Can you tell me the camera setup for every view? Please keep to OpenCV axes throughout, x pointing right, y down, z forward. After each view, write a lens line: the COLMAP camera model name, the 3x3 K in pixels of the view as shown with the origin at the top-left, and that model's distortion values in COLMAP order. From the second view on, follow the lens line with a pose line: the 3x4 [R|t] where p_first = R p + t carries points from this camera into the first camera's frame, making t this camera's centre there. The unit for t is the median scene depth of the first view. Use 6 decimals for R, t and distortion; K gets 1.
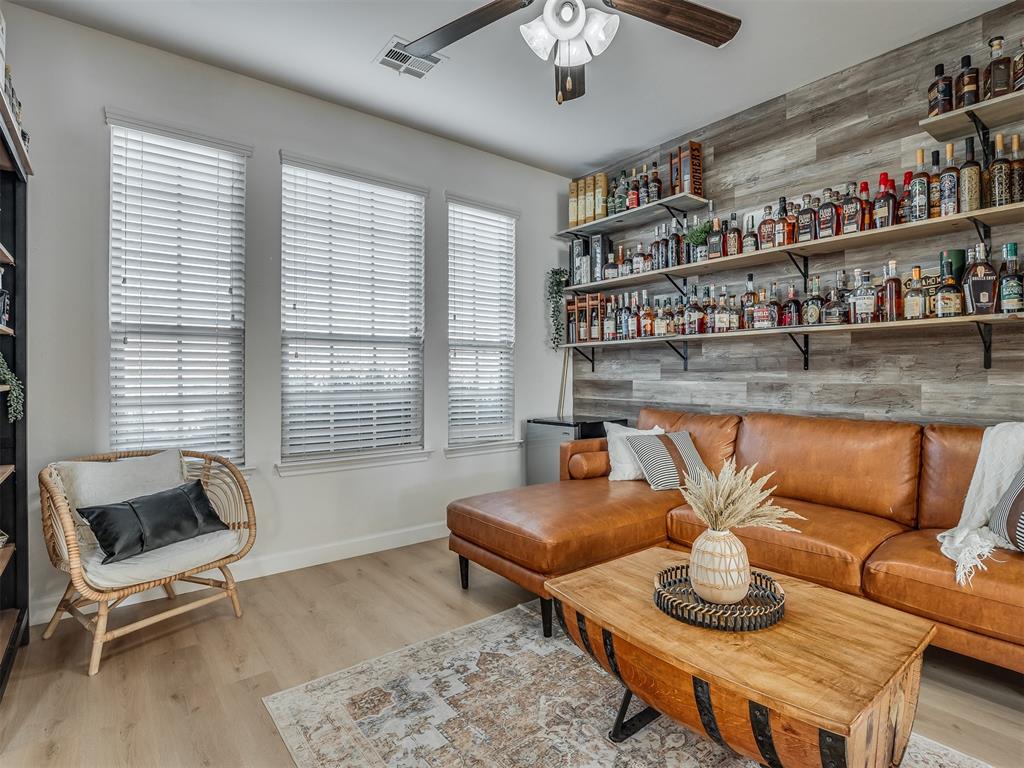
lens RADIAL K [[529.2, 0, 528.6], [0, 529.2, 382.4], [0, 0, 1]] dist [-0.000755, -0.011202]
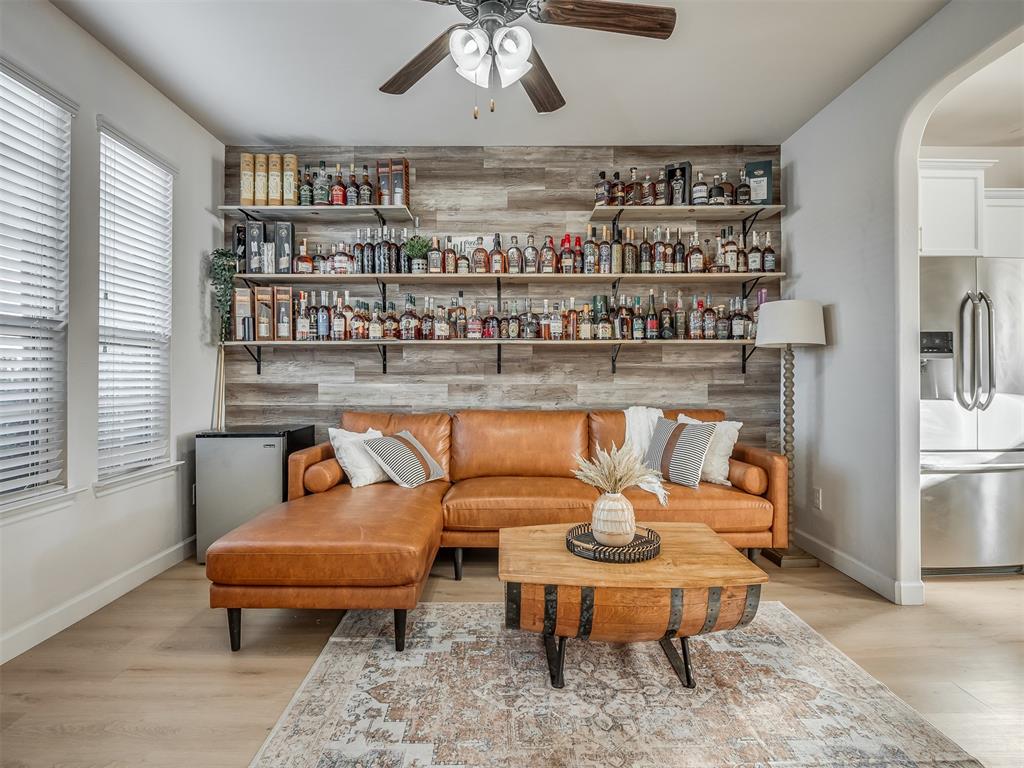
lens RADIAL K [[545.4, 0, 499.6], [0, 545.4, 382.7], [0, 0, 1]] dist [0.001207, -0.001462]
pose [[0.640417, -0.008849, 0.767976, -0.445068], [0.011038, 0.999936, 0.002317, -0.004869], [-0.767948, 0.006993, 0.640474, 0.163617]]
